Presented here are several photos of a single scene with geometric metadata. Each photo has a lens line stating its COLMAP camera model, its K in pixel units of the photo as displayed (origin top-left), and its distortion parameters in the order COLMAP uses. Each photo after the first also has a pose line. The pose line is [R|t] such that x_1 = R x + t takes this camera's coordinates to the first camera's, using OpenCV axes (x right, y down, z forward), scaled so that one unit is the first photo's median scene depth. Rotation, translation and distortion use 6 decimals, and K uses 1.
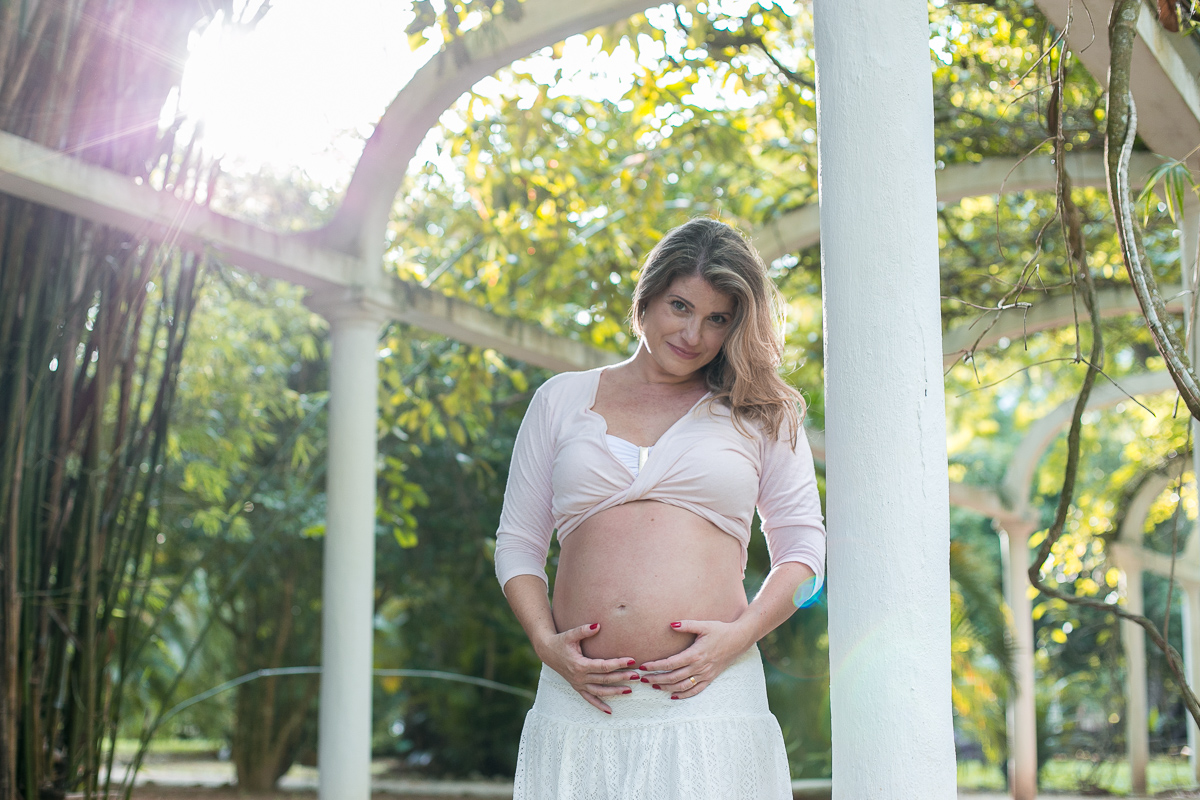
lens RADIAL K [[2040.5, 0, 600.0], [0, 2040.5, 400.0], [0, 0, 1]] dist [-0.110798, 0.021149]
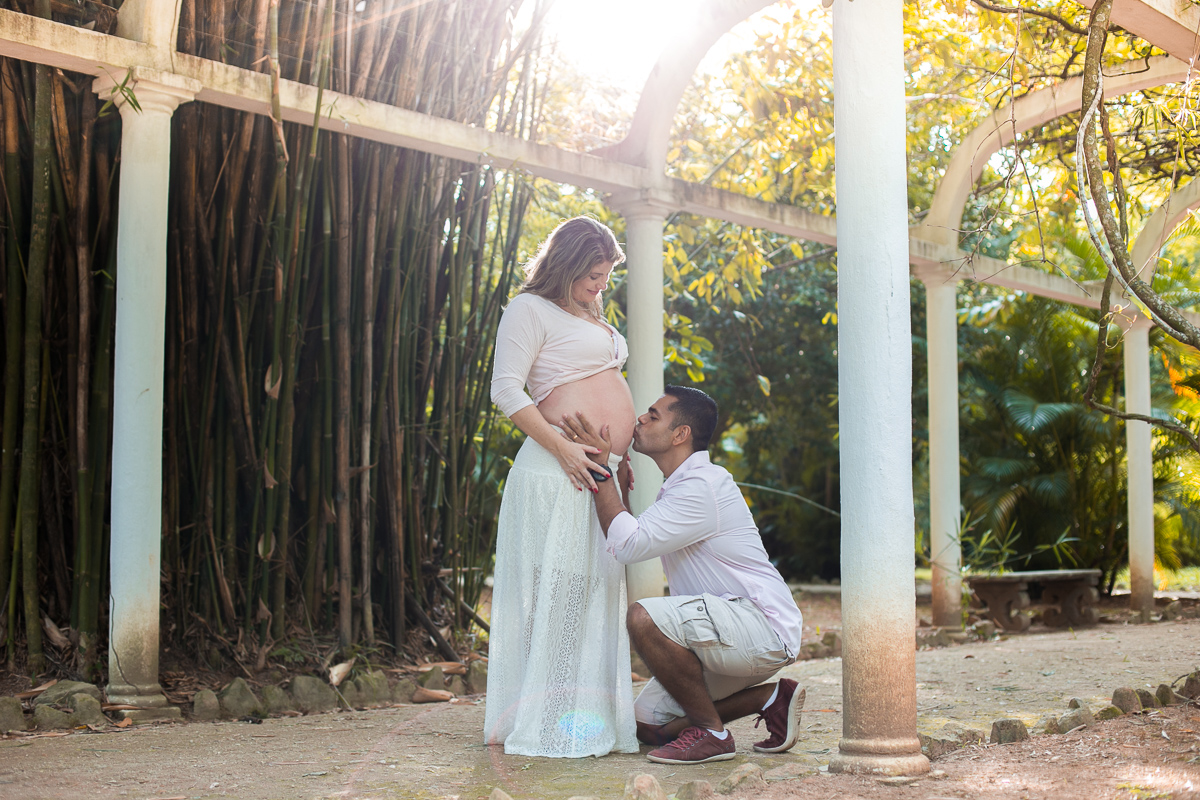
lens RADIAL K [[1764.2, 0, 600.0], [0, 1764.2, 400.0], [0, 0, 1]] dist [-0.014921, 0.000102]
pose [[0.984224, -0.020352, -0.175752, 0.060412], [0.034916, 0.996169, 0.080176, -0.014511], [0.173447, -0.085048, 0.981164, -0.166987]]
